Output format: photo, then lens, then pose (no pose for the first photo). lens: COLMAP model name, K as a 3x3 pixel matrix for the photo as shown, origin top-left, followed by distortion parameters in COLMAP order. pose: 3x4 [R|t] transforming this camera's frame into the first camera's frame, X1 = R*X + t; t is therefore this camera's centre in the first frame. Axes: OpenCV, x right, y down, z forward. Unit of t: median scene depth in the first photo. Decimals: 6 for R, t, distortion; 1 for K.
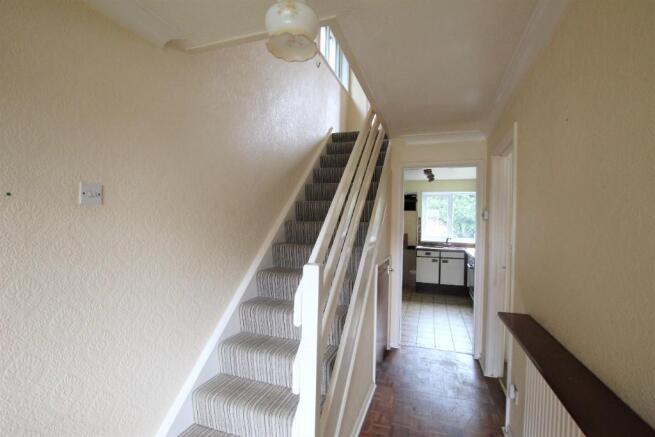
lens RADIAL K [[305.5, 0, 330.7], [0, 305.5, 219.6], [0, 0, 1]] dist [-0.026945, 0.000246]
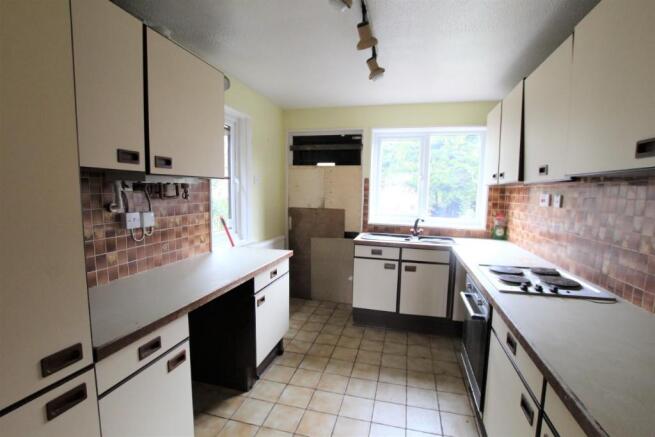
lens RADIAL K [[305.5, 0, 330.7], [0, 305.5, 219.6], [0, 0, 1]] dist [-0.026945, 0.000246]
pose [[0.997205, -0.006461, 0.074434, 0.204926], [-0.001459, 0.994380, 0.105857, 0.008414], [-0.074699, -0.105670, 0.991592, 0.512965]]
